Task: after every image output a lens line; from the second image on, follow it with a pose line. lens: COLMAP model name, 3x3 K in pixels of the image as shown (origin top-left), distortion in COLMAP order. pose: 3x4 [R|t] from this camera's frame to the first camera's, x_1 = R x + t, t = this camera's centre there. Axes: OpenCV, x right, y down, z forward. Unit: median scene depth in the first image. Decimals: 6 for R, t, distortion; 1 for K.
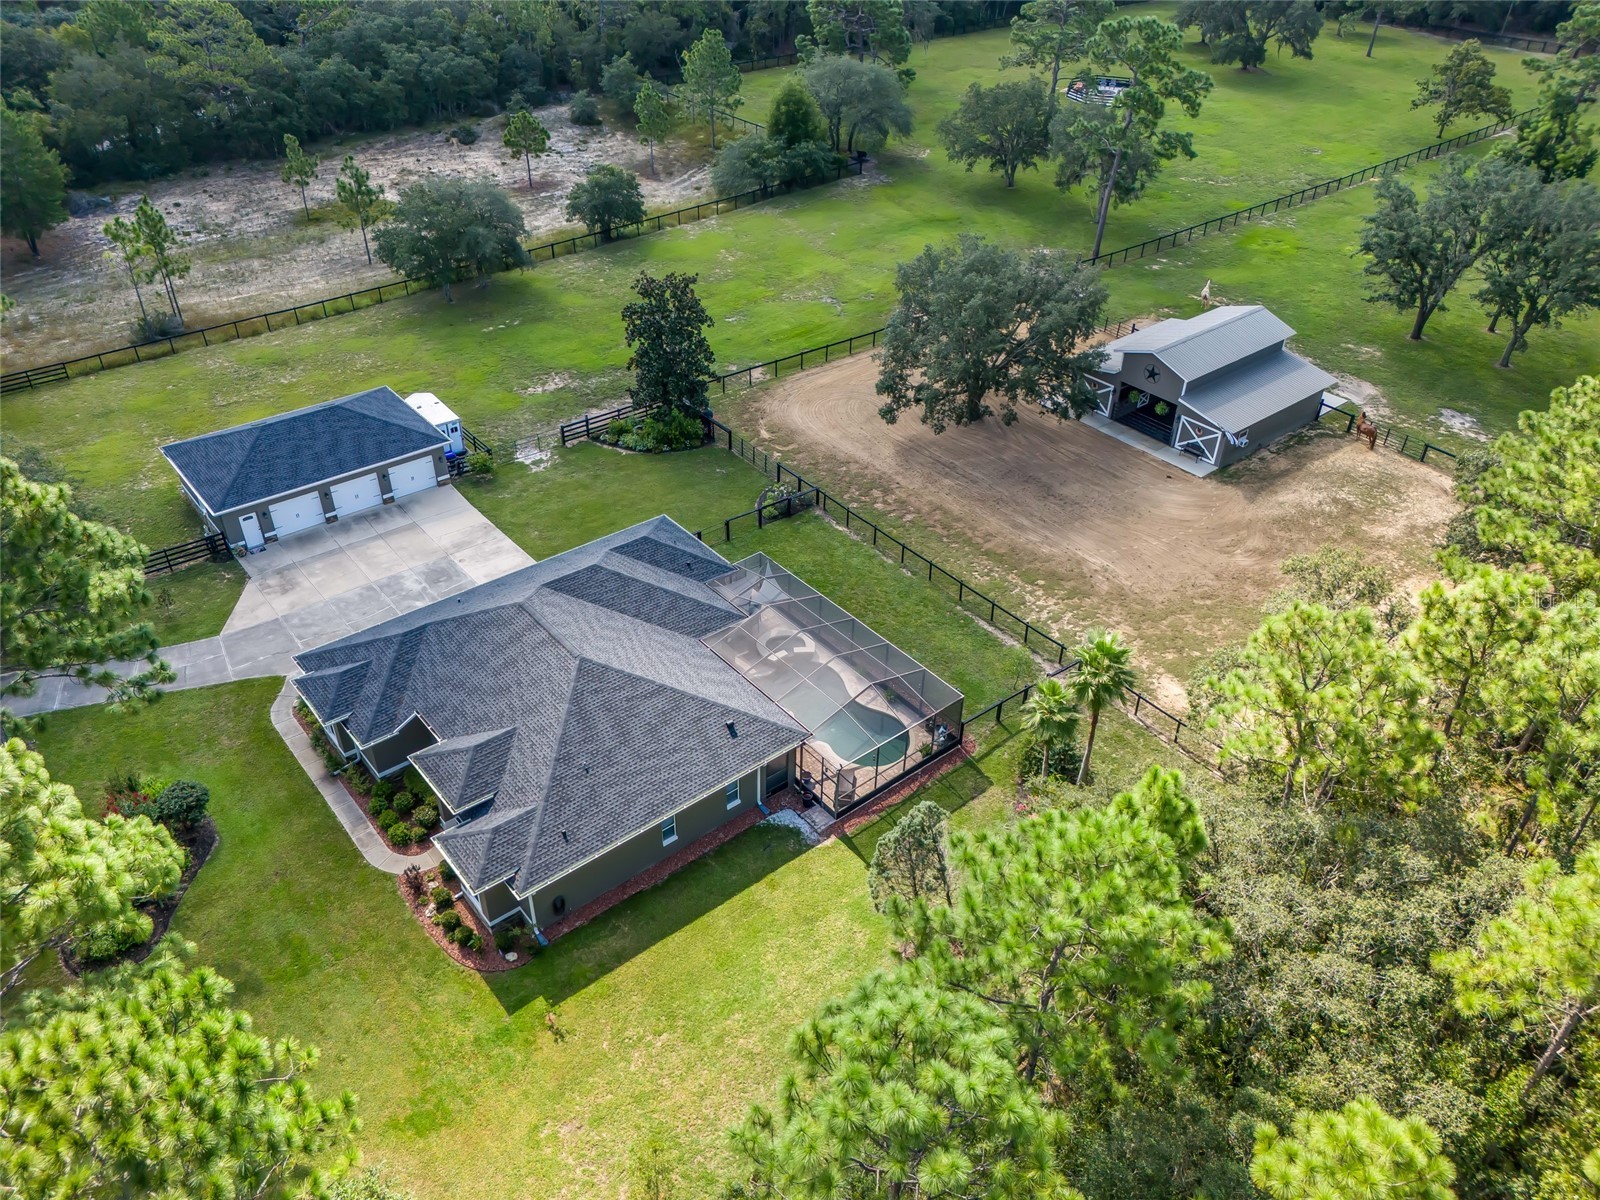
lens RADIAL K [[1171.1, 0, 800.0], [0, 1171.1, 600.0], [0, 0, 1]] dist [0.060782, -0.070838]
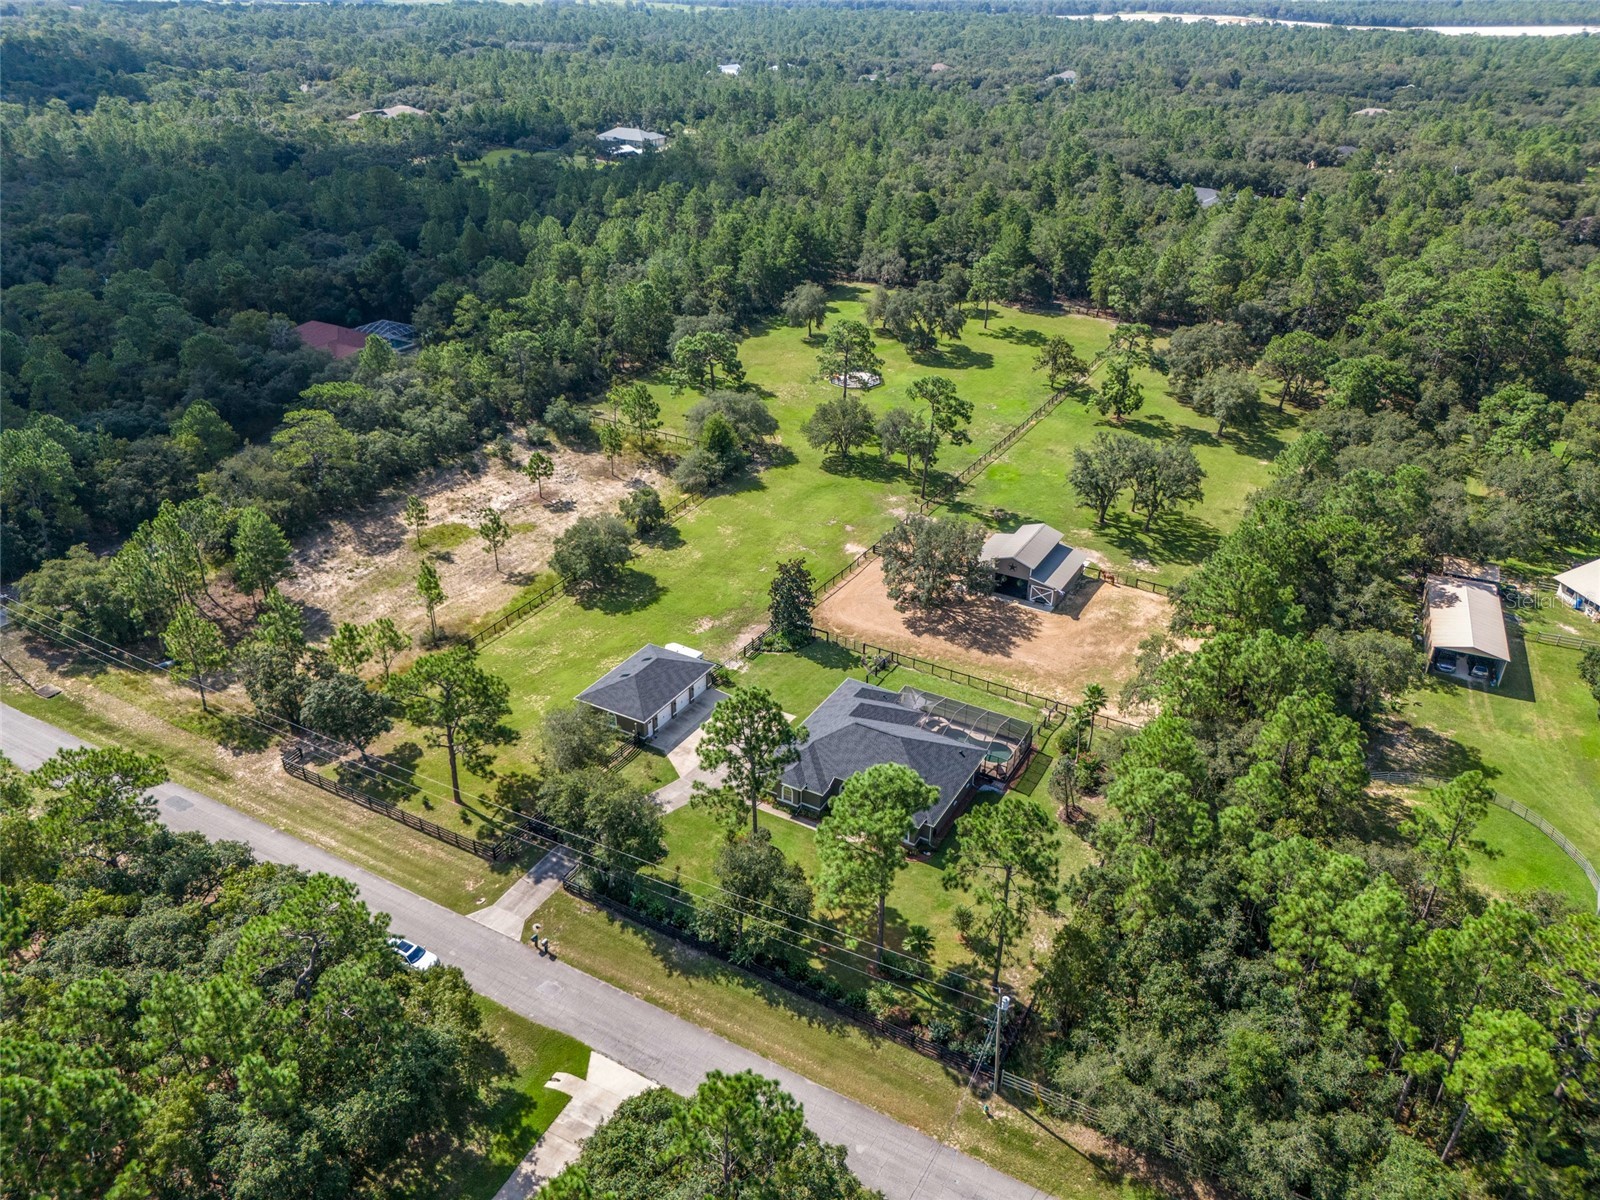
lens RADIAL K [[1171.1, 0, 800.0], [0, 1171.1, 600.0], [0, 0, 1]] dist [0.060782, -0.070838]
pose [[0.932770, -0.172937, 0.316280, -0.694101], [0.211599, 0.973015, -0.092016, -0.030048], [-0.291833, 0.152754, 0.944193, -0.790934]]
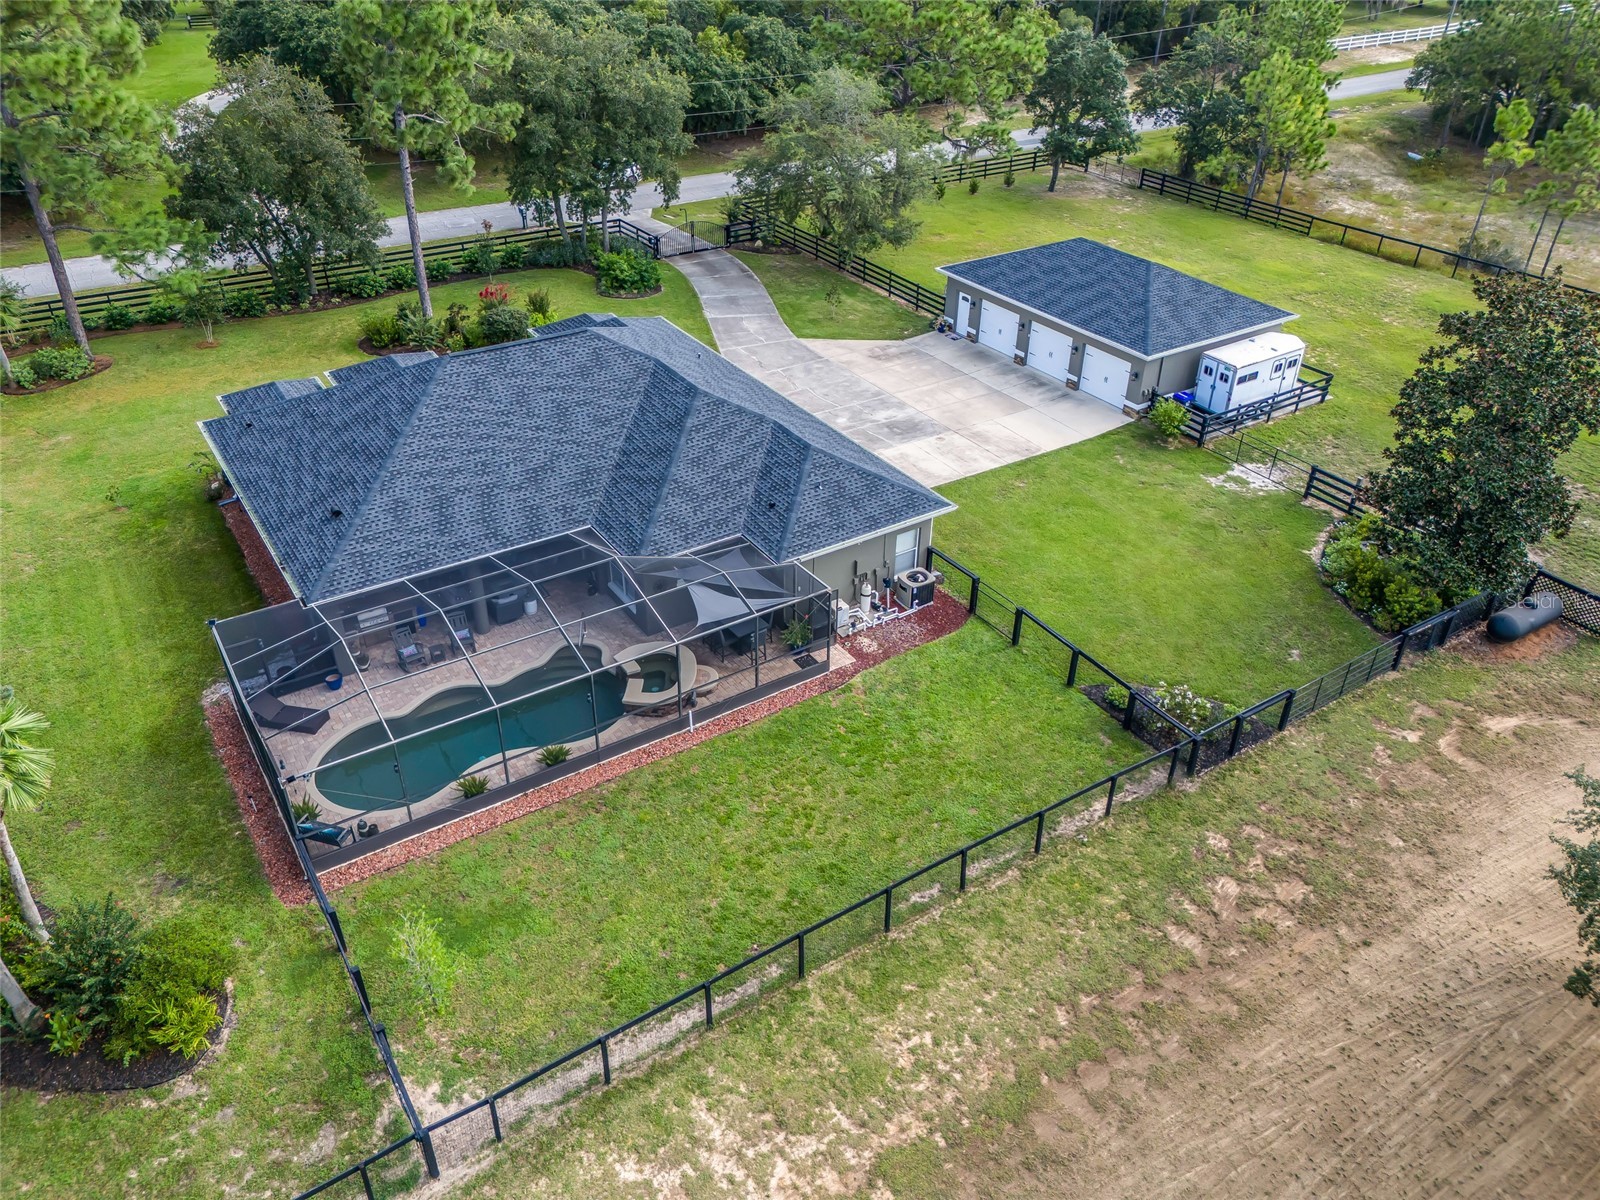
lens RADIAL K [[1171.1, 0, 800.0], [0, 1171.1, 600.0], [0, 0, 1]] dist [0.060782, -0.070838]
pose [[-0.097310, 0.532116, -0.841061, 0.341563], [-0.599797, 0.643013, 0.476212, -0.229791], [0.794213, 0.550806, 0.256590, 0.688430]]
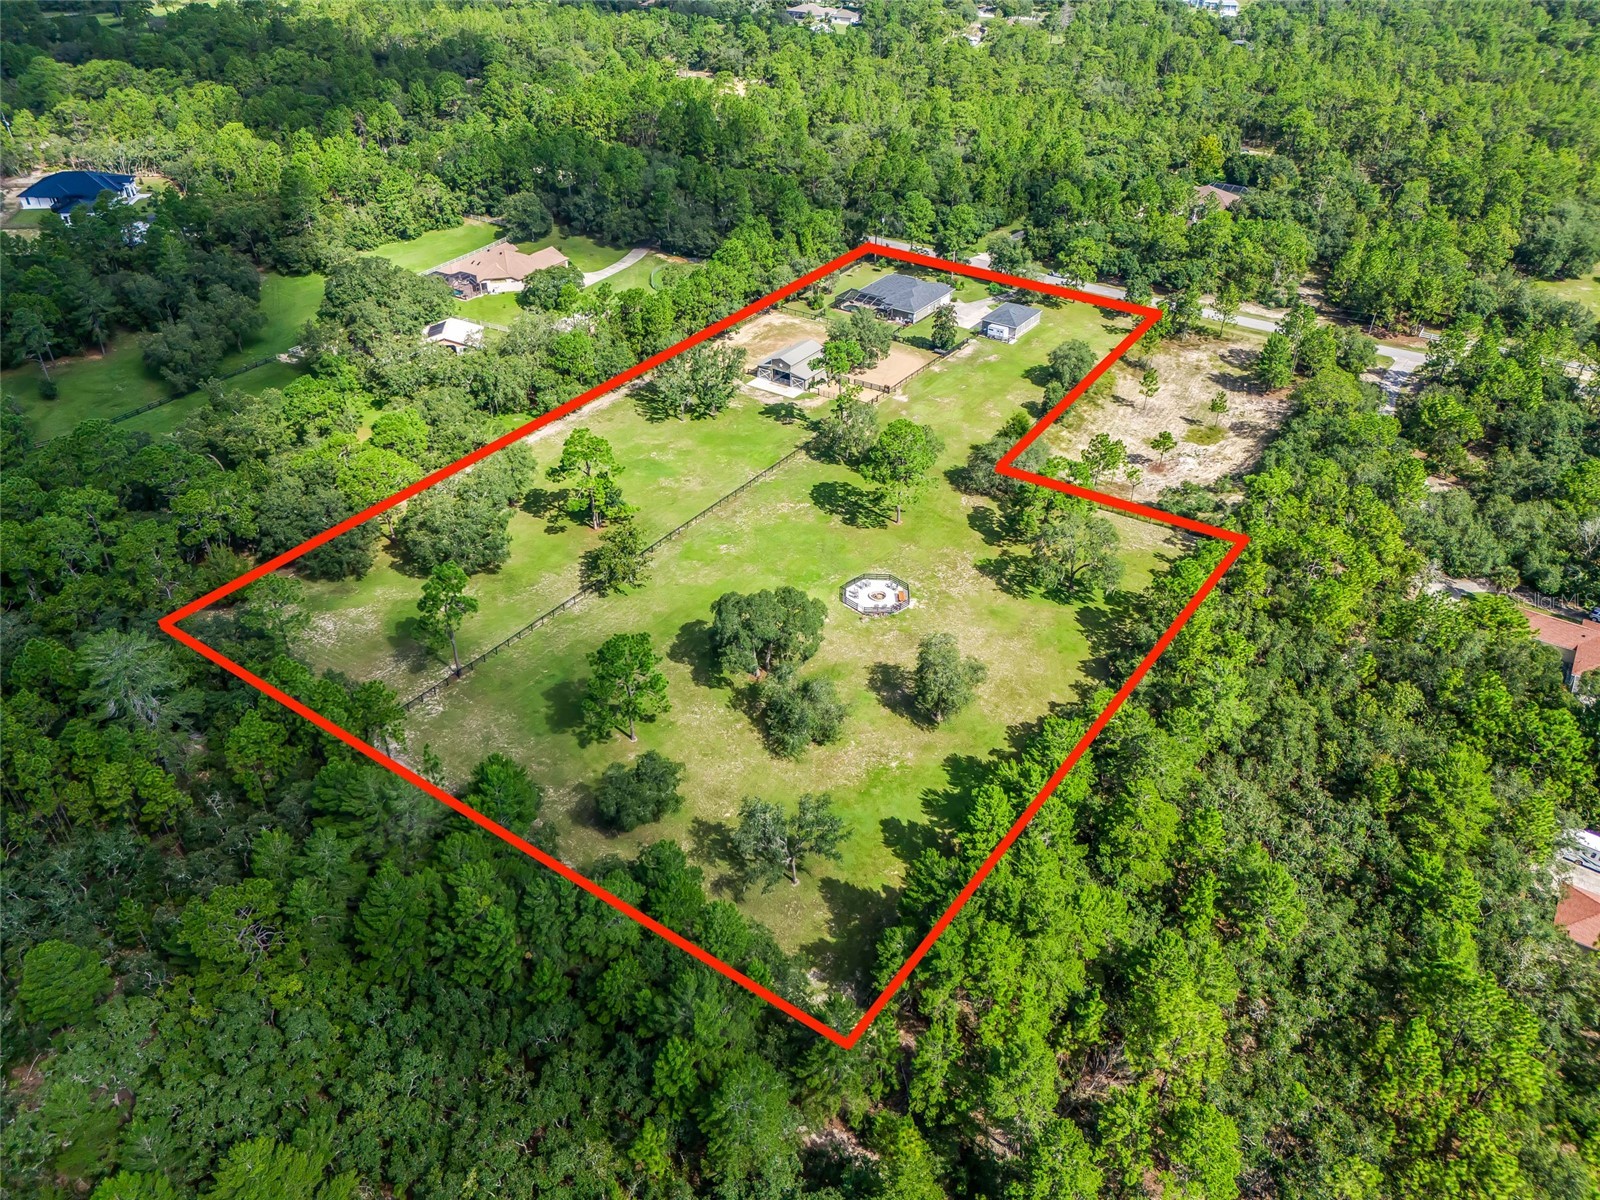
lens RADIAL K [[1171.1, 0, 800.0], [0, 1171.1, 600.0], [0, 0, 1]] dist [0.060782, -0.070838]
pose [[-0.955451, 0.135344, -0.262289, 1.272676], [-0.201528, 0.350109, 0.914773, -2.898513], [0.215639, 0.926879, -0.307237, 2.636127]]
